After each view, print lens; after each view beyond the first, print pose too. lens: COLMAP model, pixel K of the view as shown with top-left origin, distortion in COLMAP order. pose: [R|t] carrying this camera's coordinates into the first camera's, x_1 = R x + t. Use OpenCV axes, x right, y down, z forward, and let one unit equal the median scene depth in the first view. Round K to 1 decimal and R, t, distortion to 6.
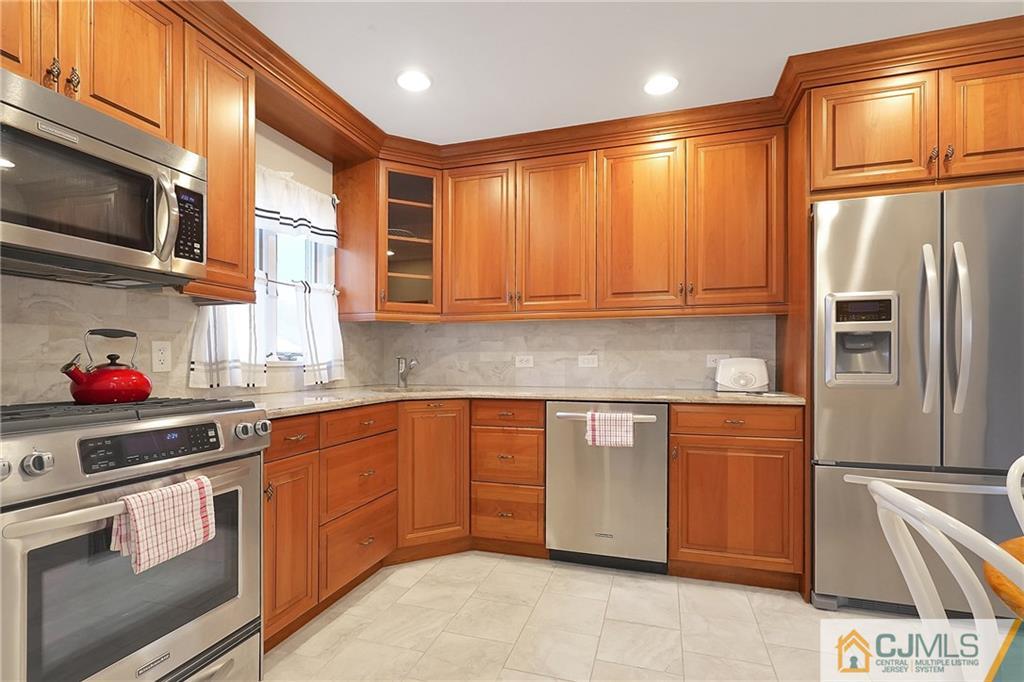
lens RADIAL K [[495.9, 0, 524.3], [0, 495.9, 361.3], [0, 0, 1]] dist [0.000619, 0.000396]
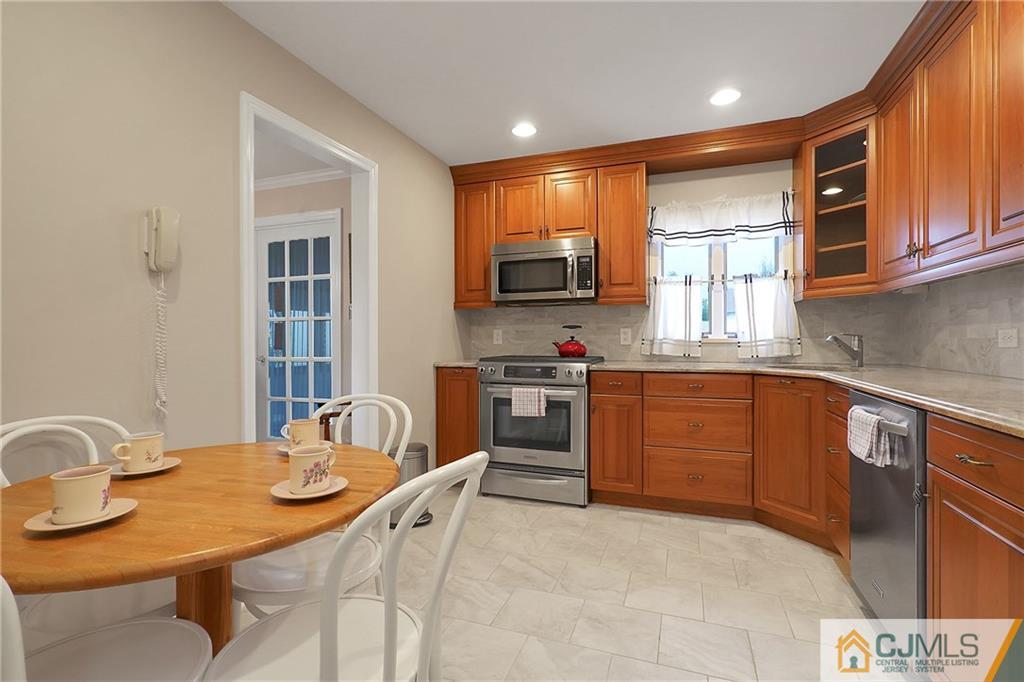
lens RADIAL K [[483.5, 0, 500.3], [0, 483.5, 338.7], [0, 0, 1]] dist [-0.000163, 0.000432]
pose [[-0.078072, -0.001449, -0.996947, 1.112310], [0.002770, 0.999995, -0.001670, 0.000461], [0.996944, -0.002892, -0.078067, 0.663901]]
